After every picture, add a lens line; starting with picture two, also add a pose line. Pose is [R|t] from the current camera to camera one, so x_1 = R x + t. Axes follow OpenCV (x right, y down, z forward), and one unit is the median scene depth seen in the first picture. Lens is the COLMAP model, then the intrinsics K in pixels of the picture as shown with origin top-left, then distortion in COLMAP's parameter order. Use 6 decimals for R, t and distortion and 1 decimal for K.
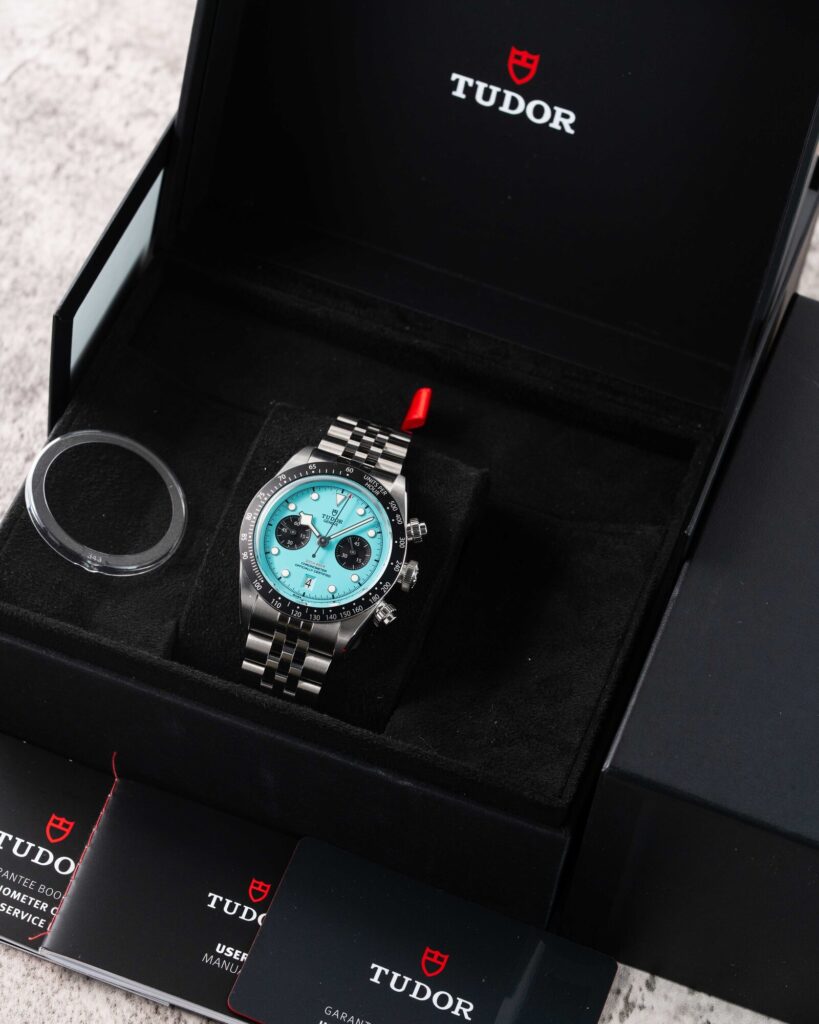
lens RADIAL K [[3935.2, 0, 411.1], [0, 3935.2, 632.0], [0, 0, 1]] dist [0.122907, -4.354761]
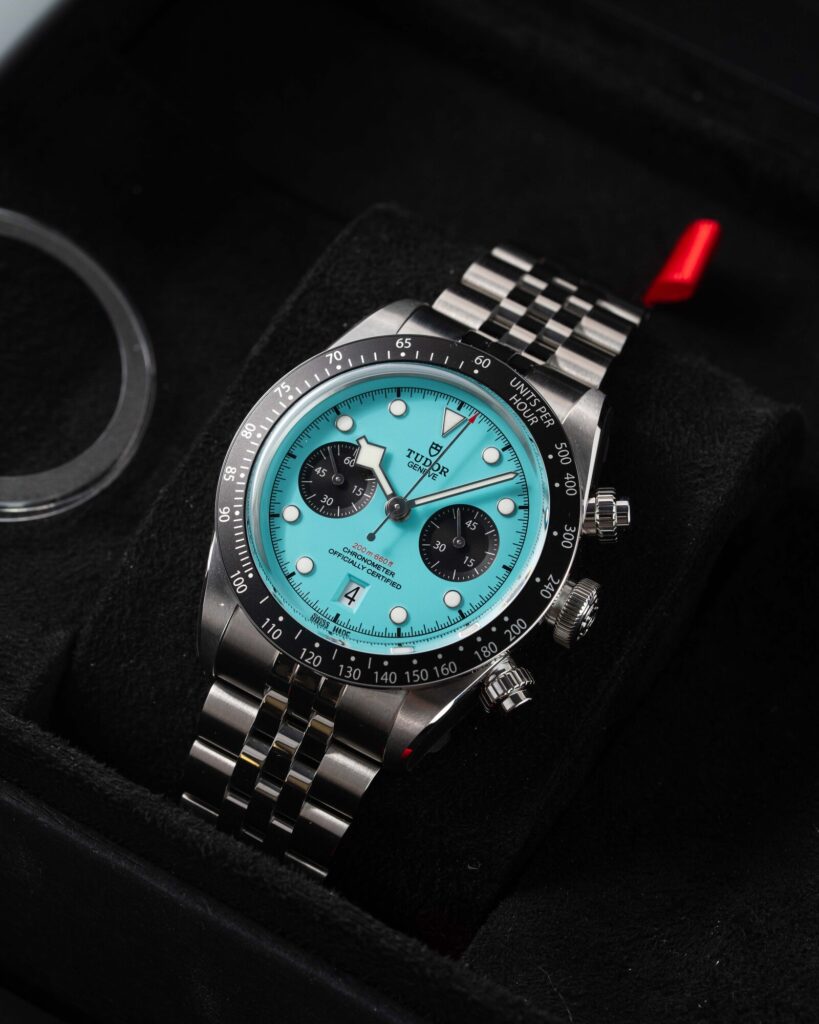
lens RADIAL K [[3935.2, 0, 411.1], [0, 3935.2, 632.0], [0, 0, 1]] dist [0.122907, -4.354761]
pose [[0.978680, 0.150508, -0.139761, 0.044625], [-0.148339, 0.988598, 0.025870, -0.020875], [0.142061, -0.004586, 0.989847, 0.549719]]
